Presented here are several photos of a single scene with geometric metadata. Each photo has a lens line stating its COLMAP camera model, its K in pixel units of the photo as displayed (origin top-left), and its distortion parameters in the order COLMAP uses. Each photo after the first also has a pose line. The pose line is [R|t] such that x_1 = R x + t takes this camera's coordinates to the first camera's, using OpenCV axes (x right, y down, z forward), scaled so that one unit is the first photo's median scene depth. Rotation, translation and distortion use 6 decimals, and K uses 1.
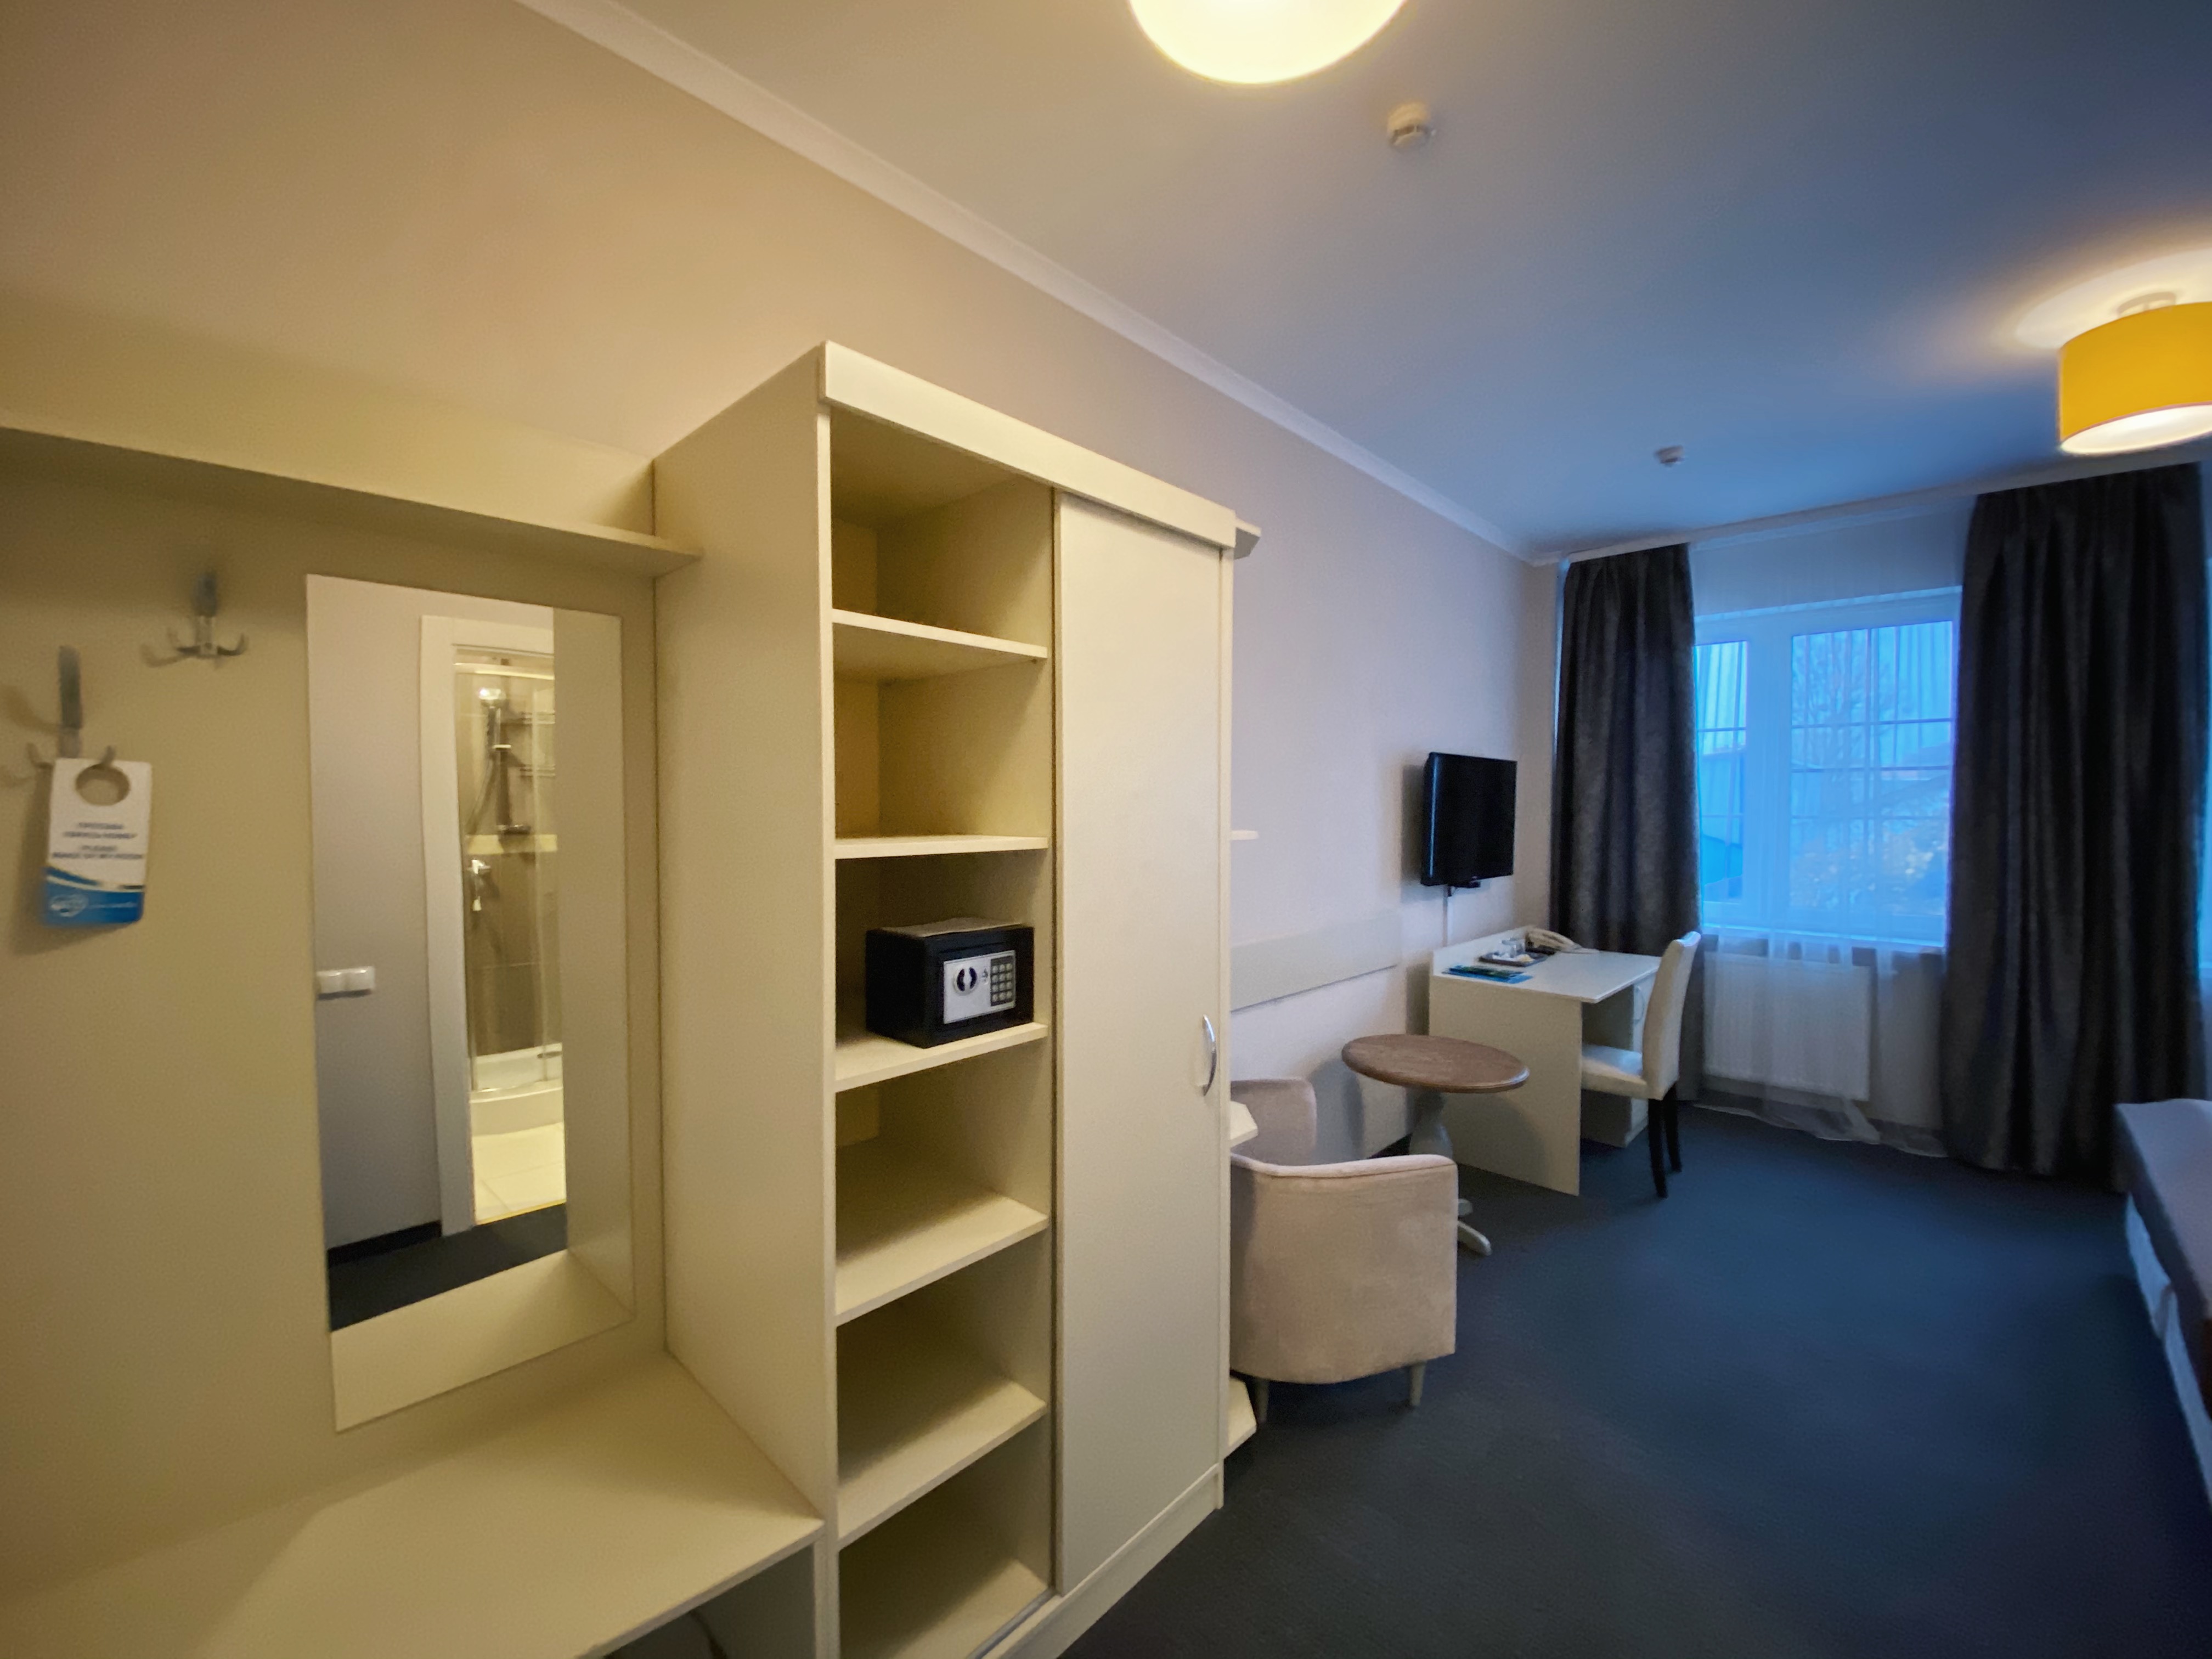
lens RADIAL K [[884.8, 0, 1106.0], [0, 884.8, 829.5], [0, 0, 1]] dist [-0.000101, -0.009431]
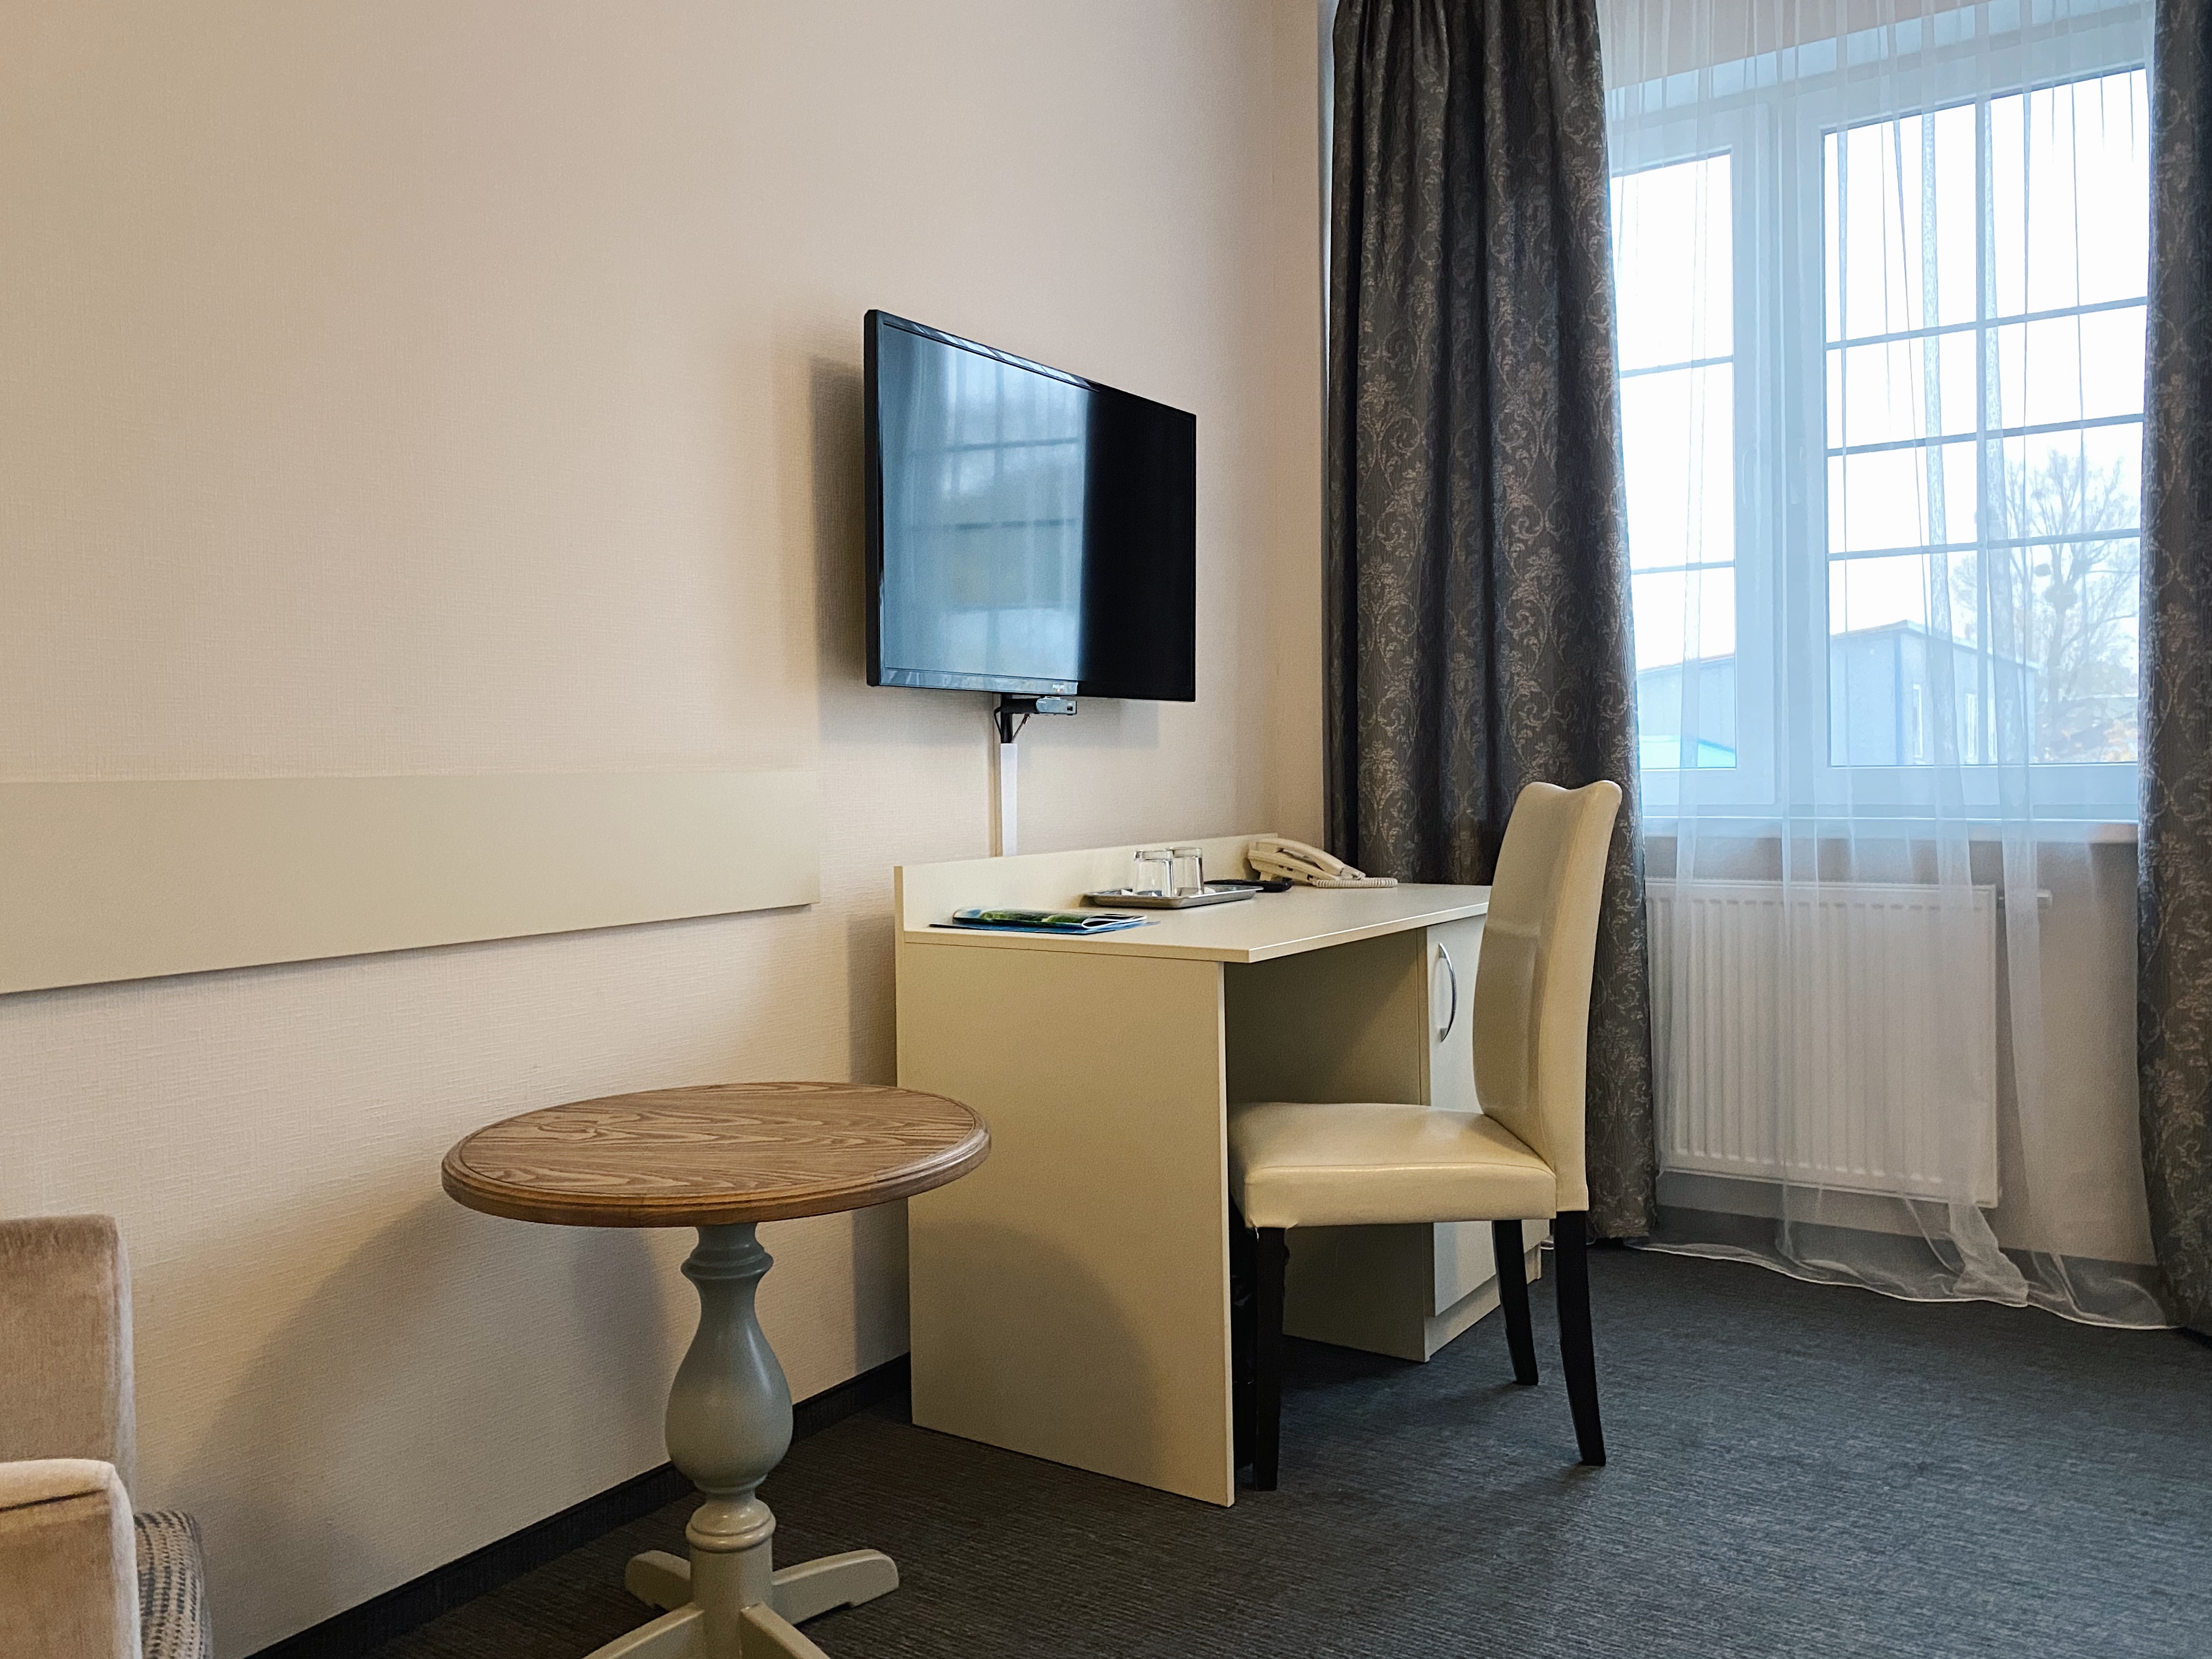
lens RADIAL K [[1692.6, 0, 1091.7], [0, 1692.6, 809.1], [0, 0, 1]] dist [-0.044028, 0.046376]
pose [[0.986182, -0.024924, 0.163781, 0.303769], [0.024988, 0.999686, 0.001673, 0.103631], [-0.163771, 0.002443, 0.986495, 0.271046]]
